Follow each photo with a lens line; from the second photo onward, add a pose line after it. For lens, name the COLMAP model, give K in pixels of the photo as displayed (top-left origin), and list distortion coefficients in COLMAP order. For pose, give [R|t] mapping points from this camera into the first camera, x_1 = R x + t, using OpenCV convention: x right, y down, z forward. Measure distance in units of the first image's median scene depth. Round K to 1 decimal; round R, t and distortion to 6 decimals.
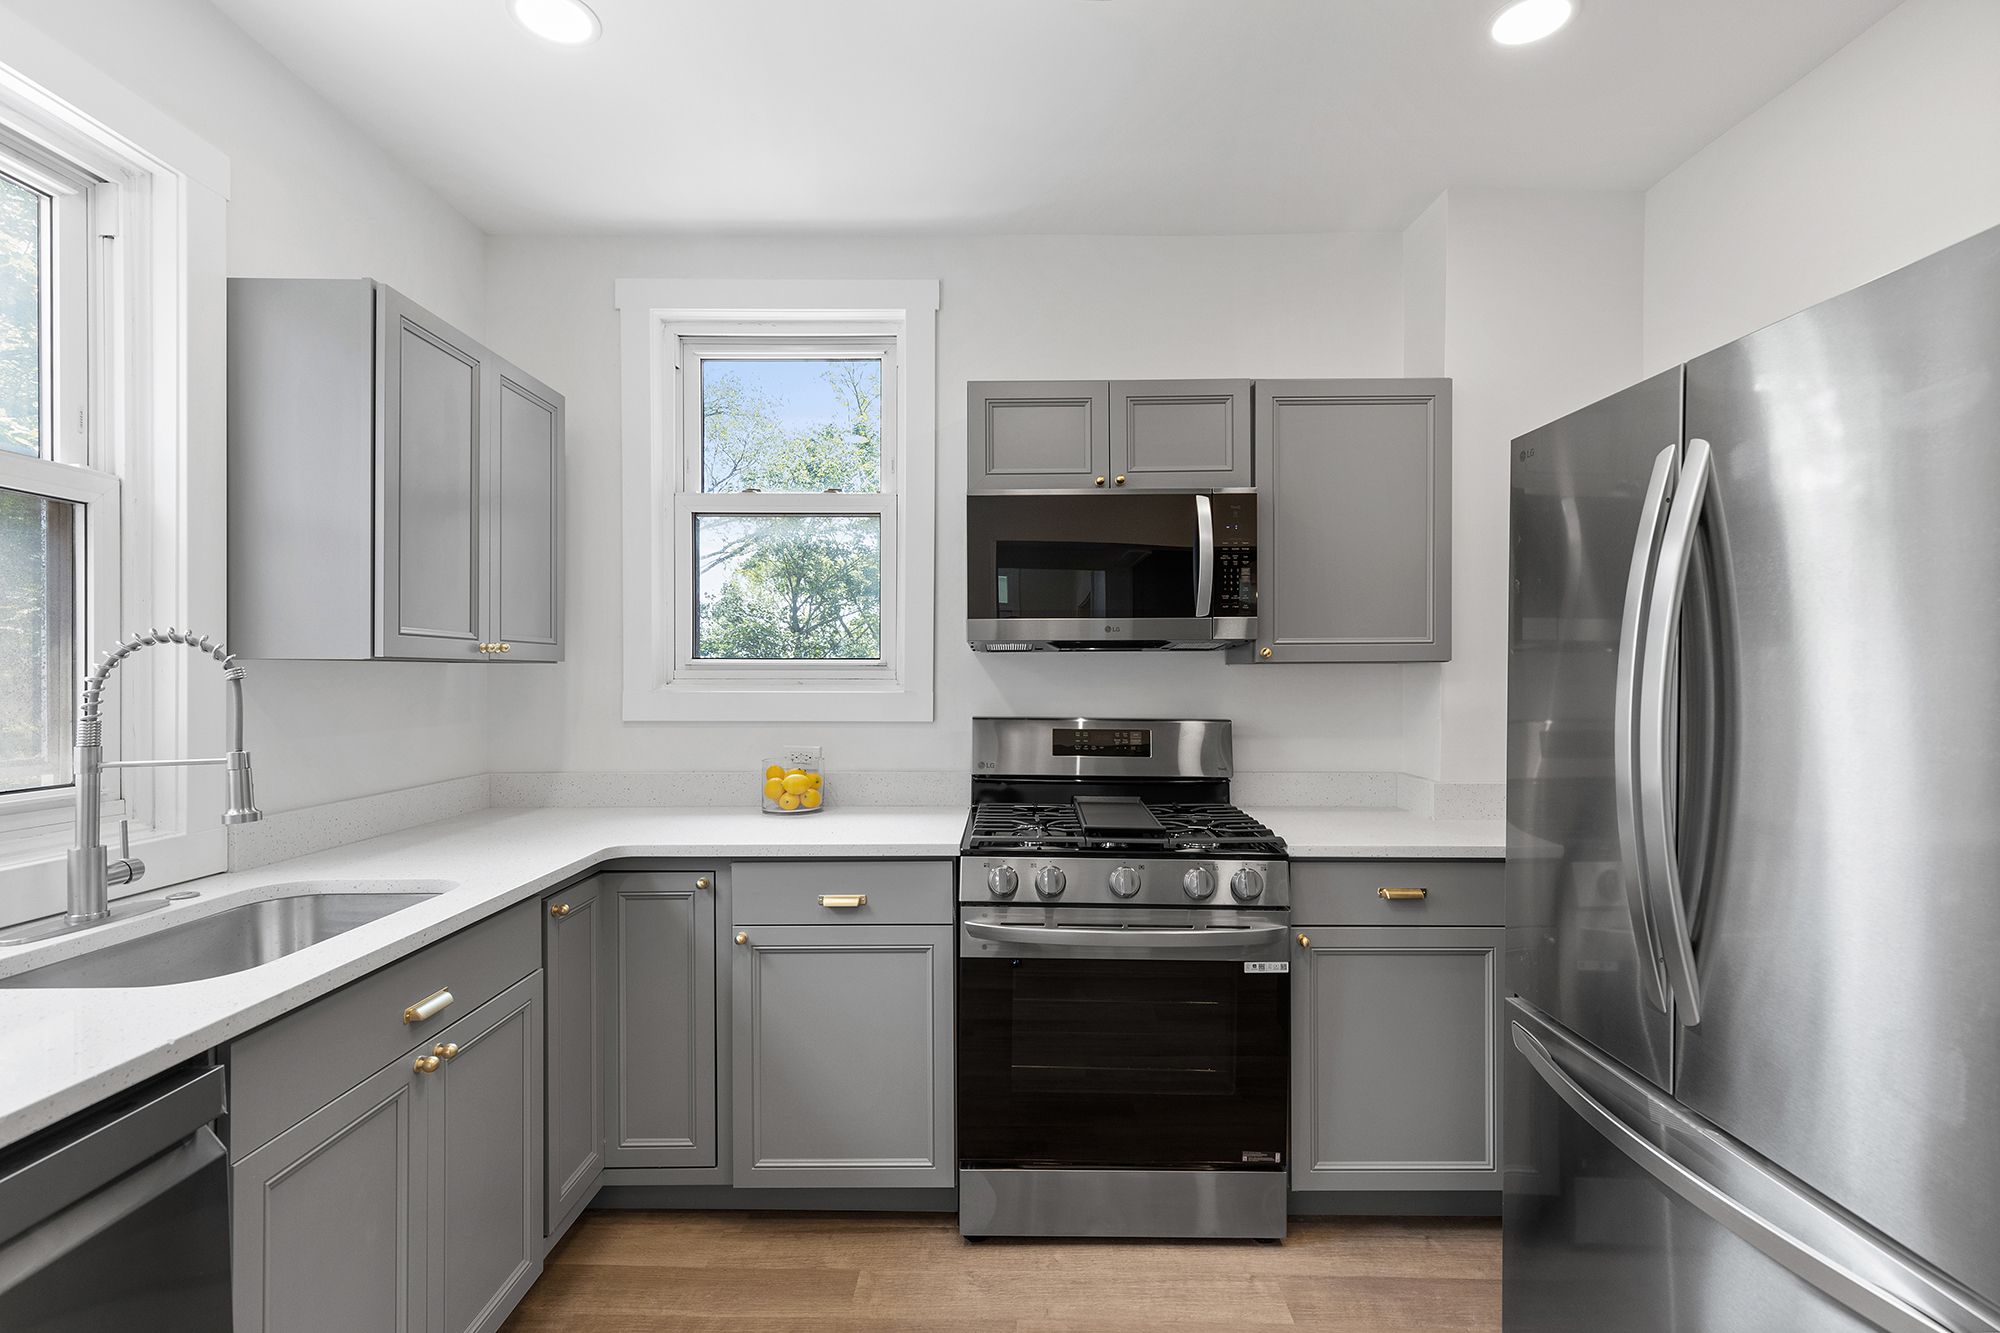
lens RADIAL K [[929.5, 0, 999.4], [0, 929.5, 684.6], [0, 0, 1]] dist [0.004866, 0.000533]
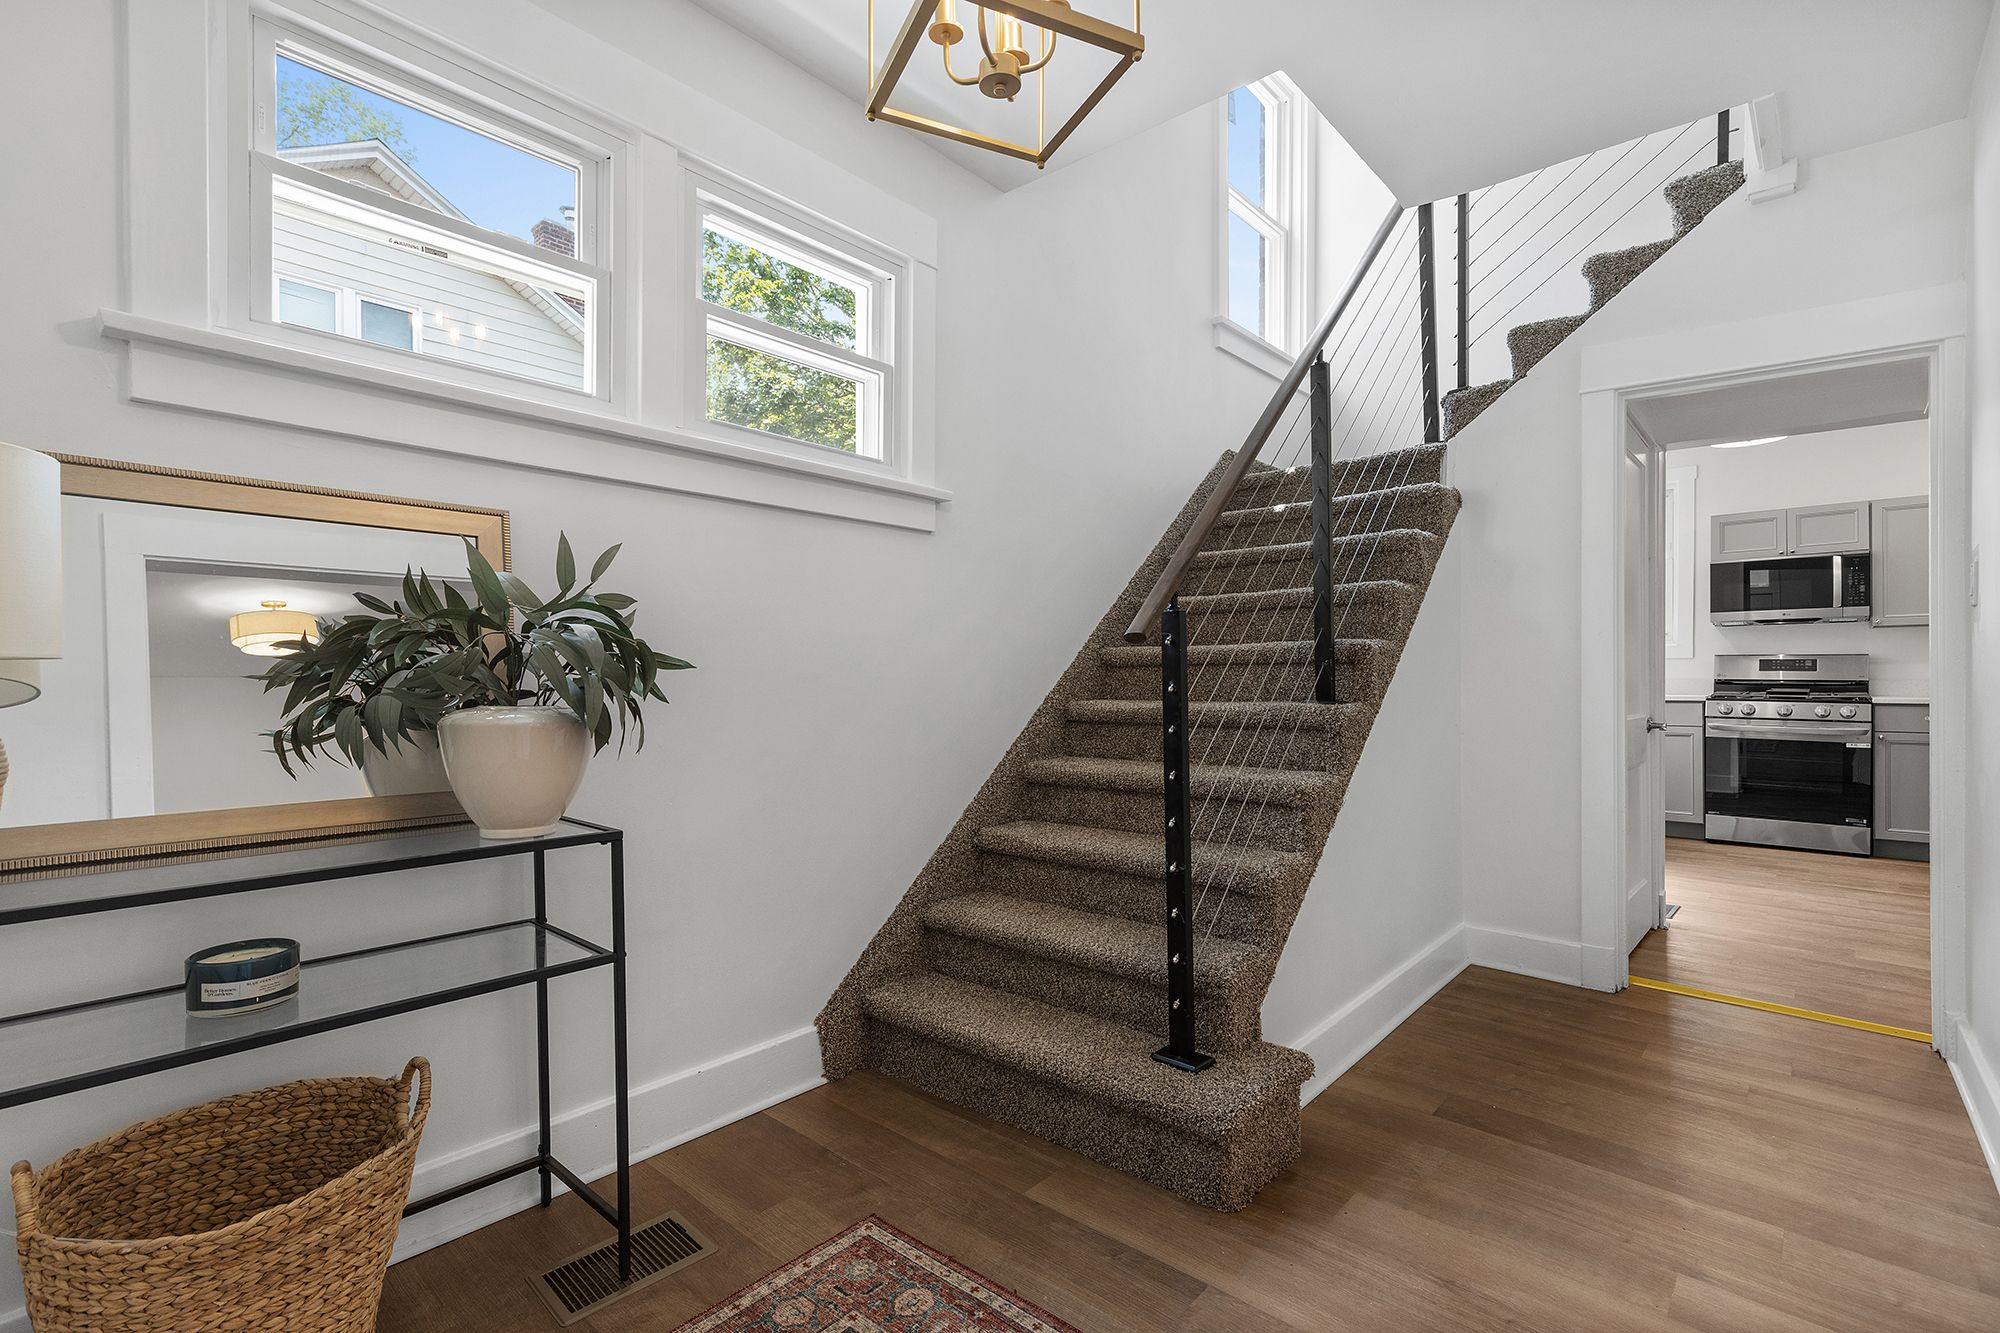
lens RADIAL K [[929.5, 0, 999.4], [0, 929.5, 684.6], [0, 0, 1]] dist [0.004866, 0.000533]
pose [[0.757214, 0.006601, -0.653133, 0.158350], [0.001853, 0.999923, 0.012255, 0.092199], [0.653164, -0.010490, 0.757144, -2.197712]]
